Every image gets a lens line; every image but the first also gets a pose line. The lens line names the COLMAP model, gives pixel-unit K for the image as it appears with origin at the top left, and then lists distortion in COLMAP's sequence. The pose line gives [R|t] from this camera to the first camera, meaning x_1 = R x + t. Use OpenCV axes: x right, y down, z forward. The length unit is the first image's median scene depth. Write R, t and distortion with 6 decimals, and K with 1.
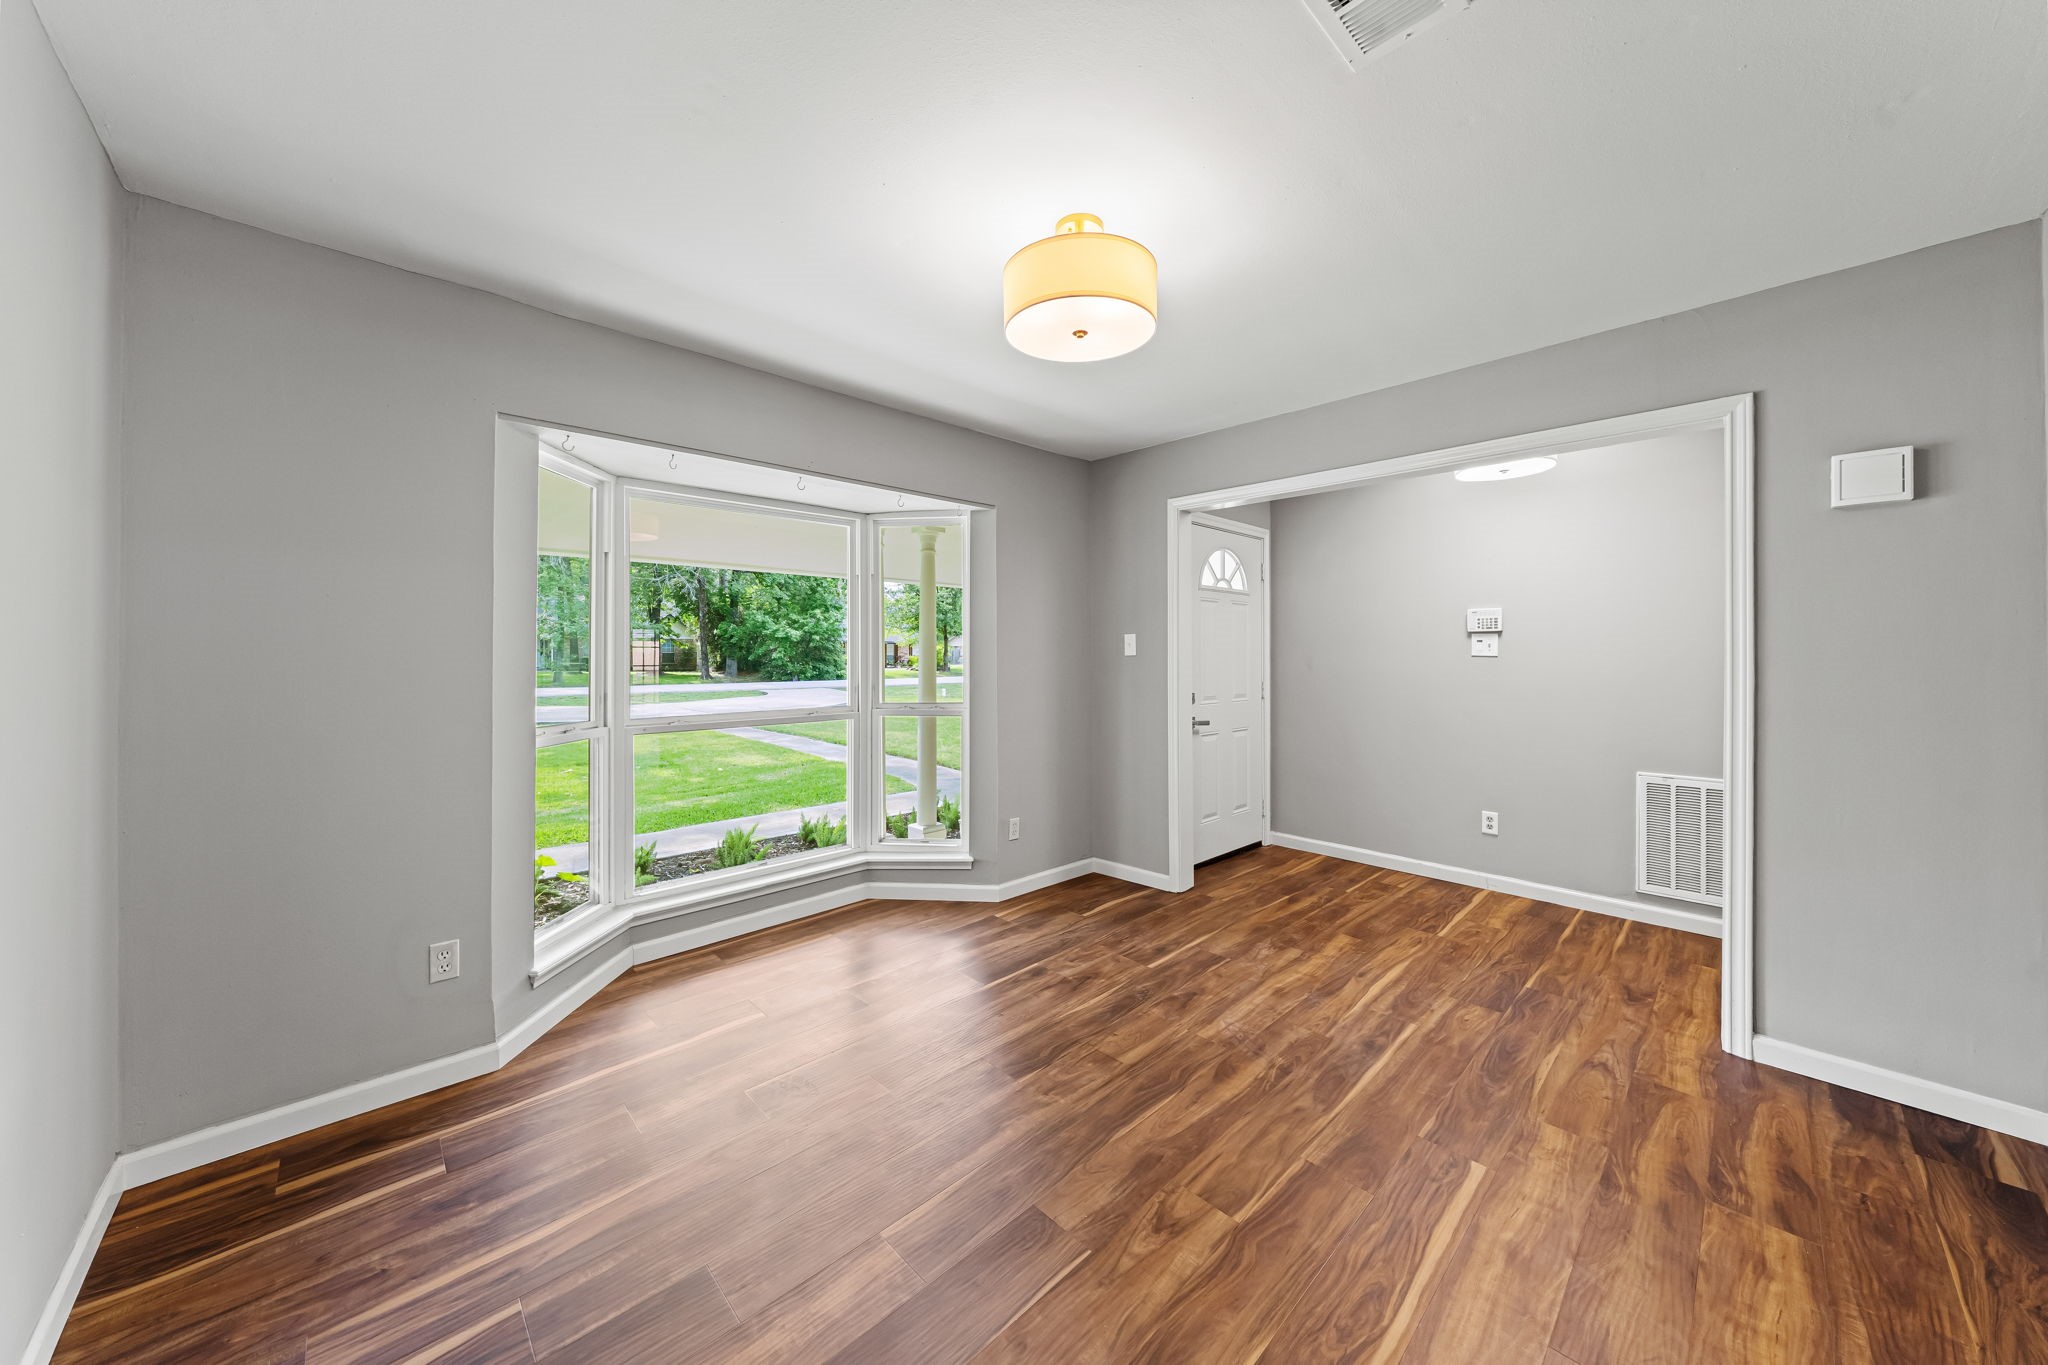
lens RADIAL K [[707.5, 0, 1025.4], [0, 707.5, 652.6], [0, 0, 1]] dist [0.000104, 0.000043]
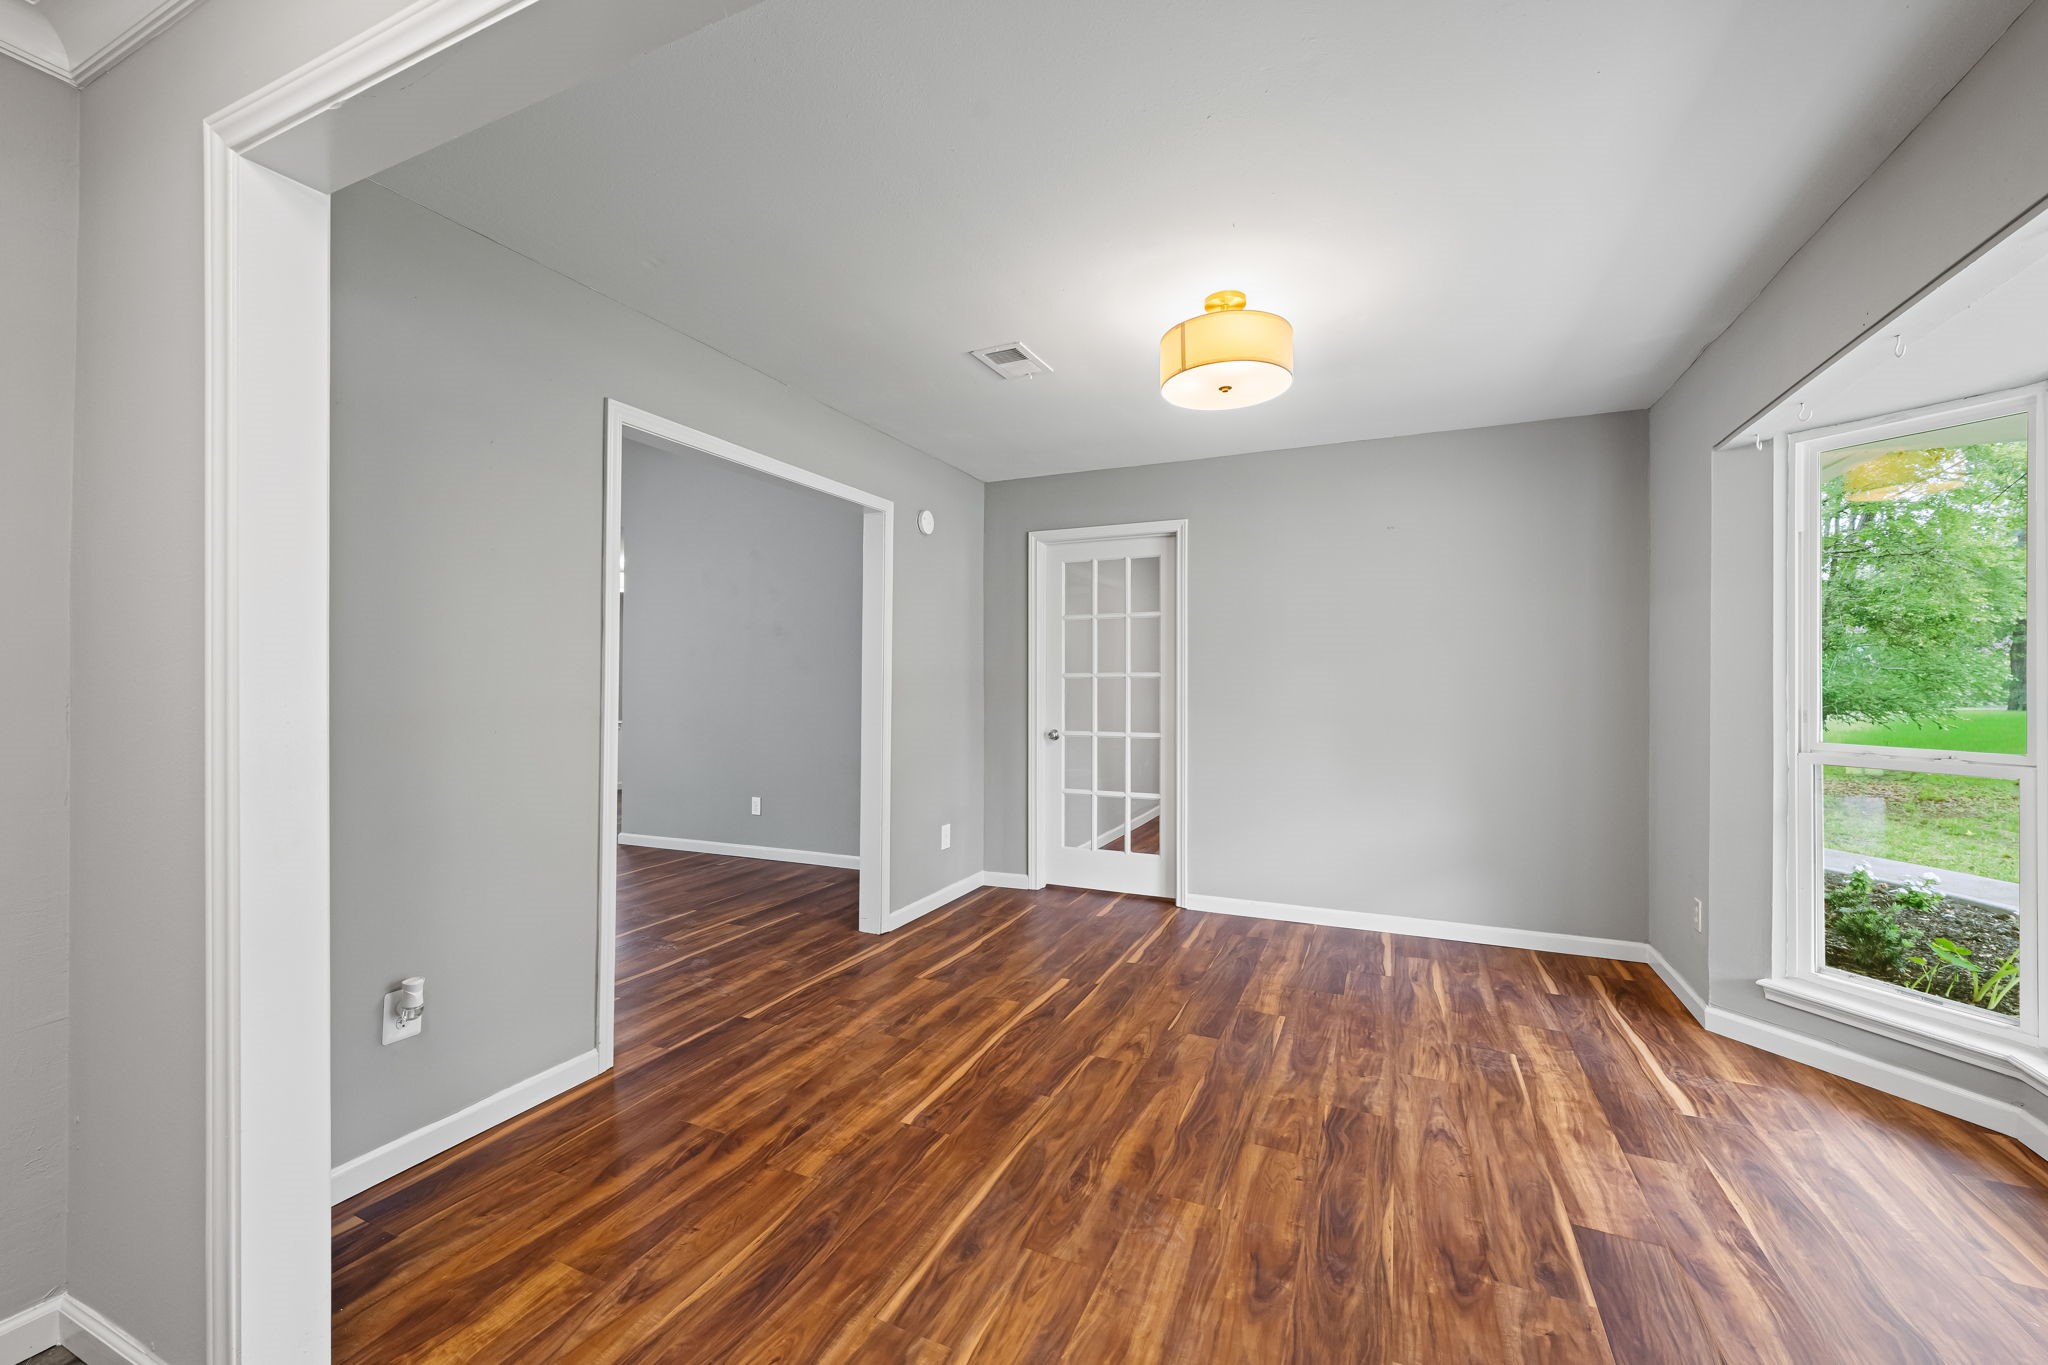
lens RADIAL K [[806.6, 0, 1024.0], [0, 806.6, 682.5], [0, 0, 1]] dist [-0.001171, -0.000248]
pose [[-0.929423, -0.000008, -0.369016, 0.817784], [0.000368, 0.999999, -0.000948, 0.035691], [0.369016, -0.001017, -0.929423, 1.960329]]
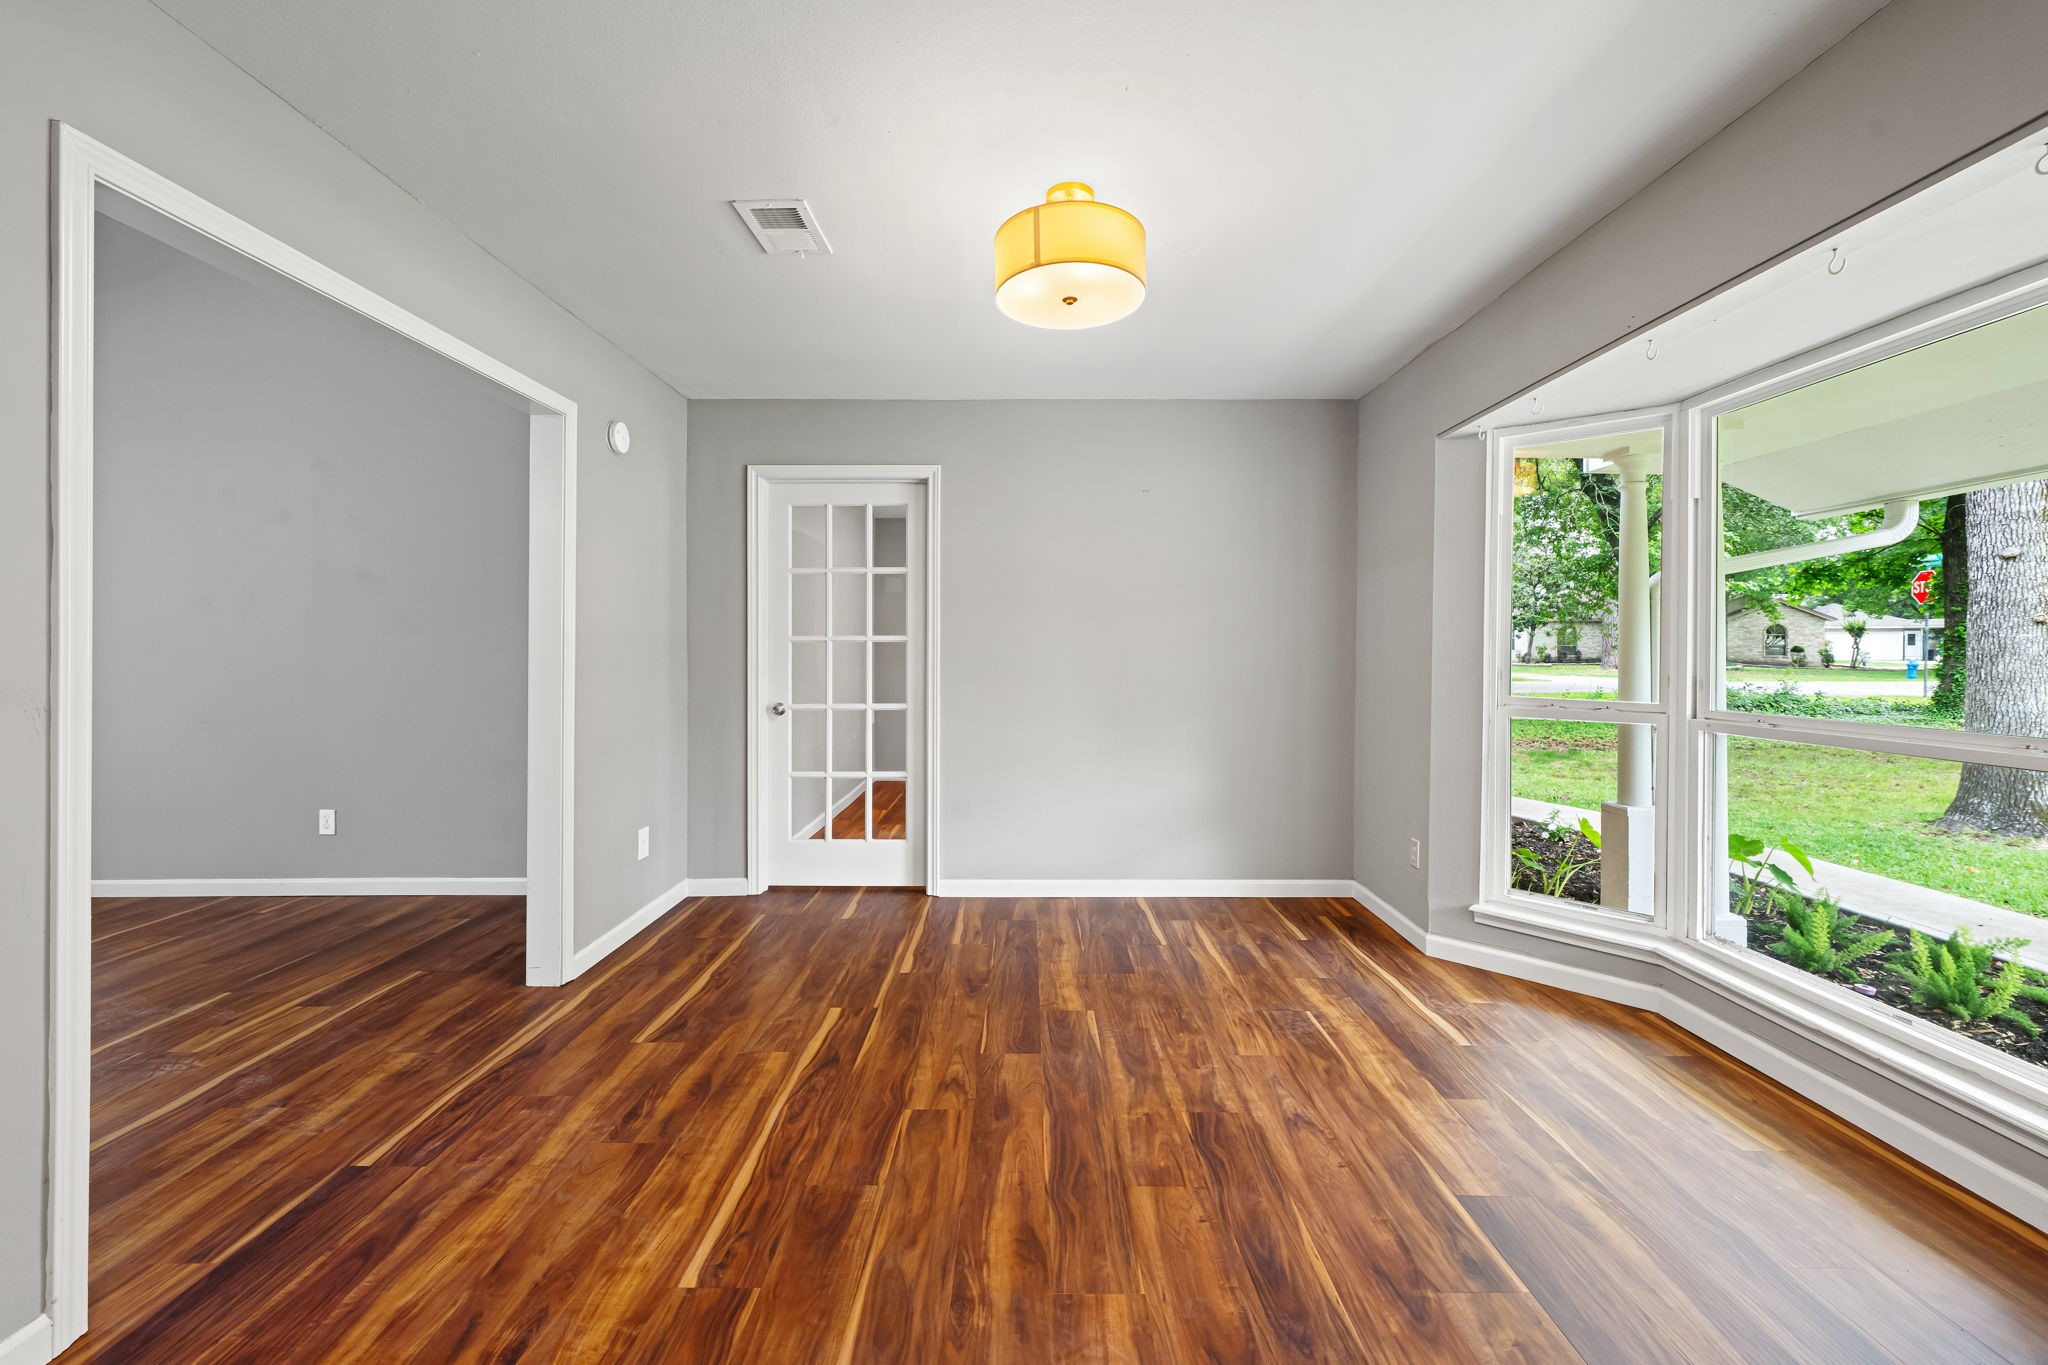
lens RADIAL K [[811.7, 0, 1019.9], [0, 811.7, 657.1], [0, 0, 1]] dist [-0.000753, -0.000265]
pose [[-0.698349, 0.008886, -0.715702, 0.882331], [0.002051, 0.999944, 0.010414, 0.038887], [0.715754, 0.005805, -0.698328, 1.627152]]
